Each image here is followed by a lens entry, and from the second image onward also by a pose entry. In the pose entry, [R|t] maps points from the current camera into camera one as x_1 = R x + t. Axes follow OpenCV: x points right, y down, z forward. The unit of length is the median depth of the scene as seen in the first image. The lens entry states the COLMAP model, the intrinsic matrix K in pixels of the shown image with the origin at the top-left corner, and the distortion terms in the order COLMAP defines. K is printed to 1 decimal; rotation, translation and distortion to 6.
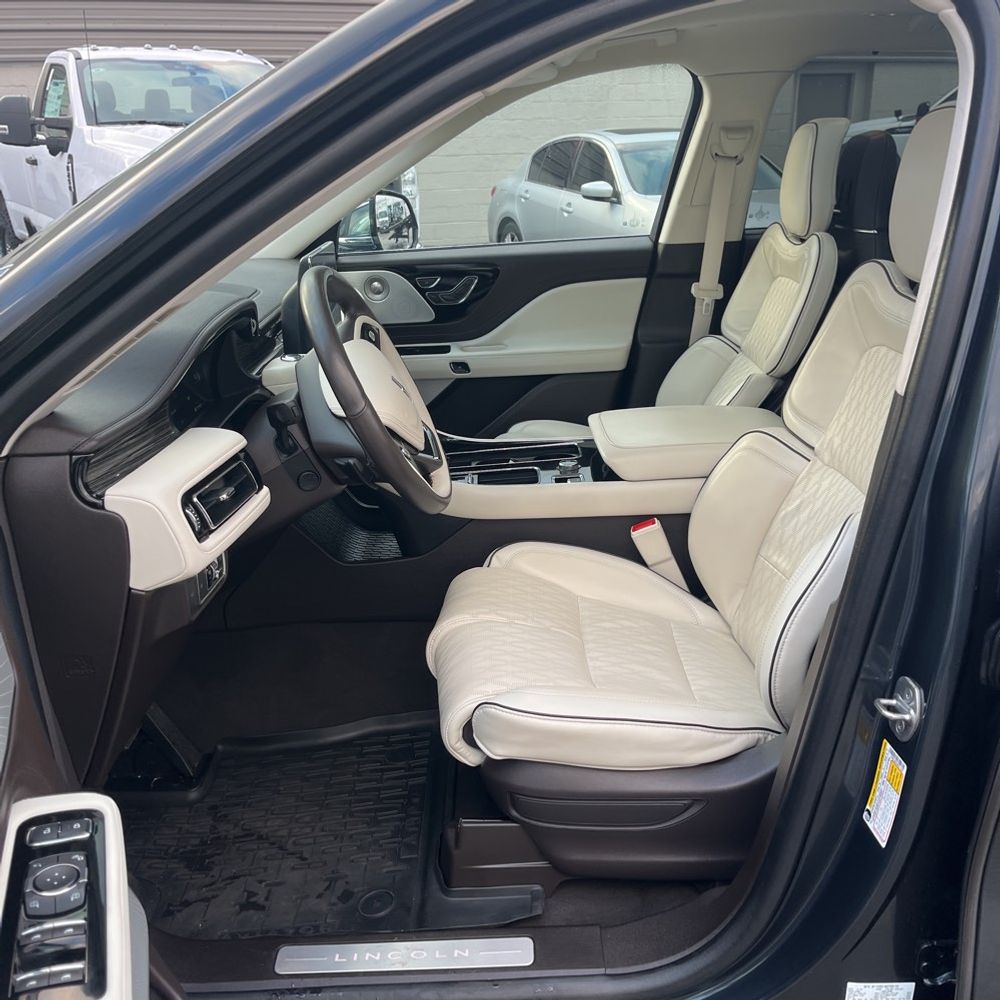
lens RADIAL K [[1002.8, 0, 507.9], [0, 1002.8, 511.5], [0, 0, 1]] dist [0.060739, -0.072792]
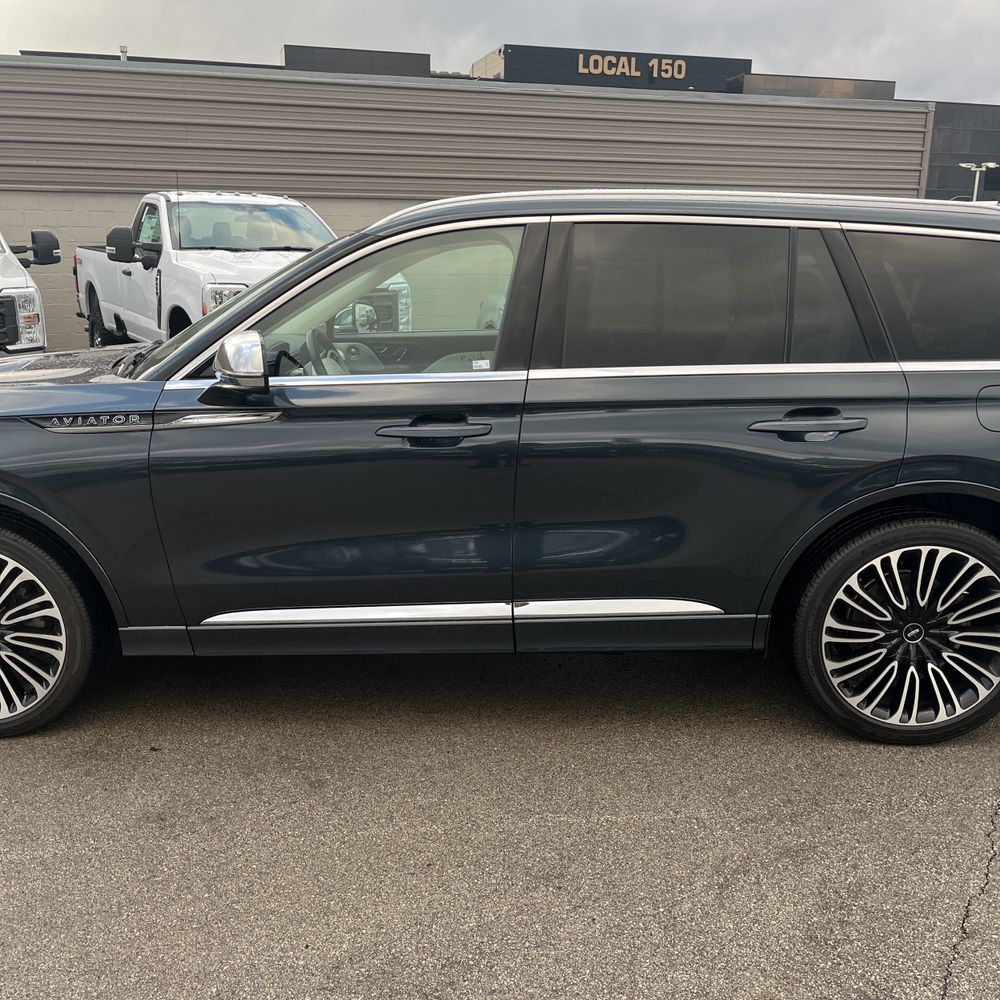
lens RADIAL K [[1004.8, 0, 496.4], [0, 1004.8, 512.5], [0, 0, 1]] dist [0.035783, -0.027225]
pose [[0.998811, 0.035497, -0.033407, 0.080188], [-0.038710, 0.994129, -0.101036, 0.093563], [0.029624, 0.102210, 0.994322, -0.305738]]
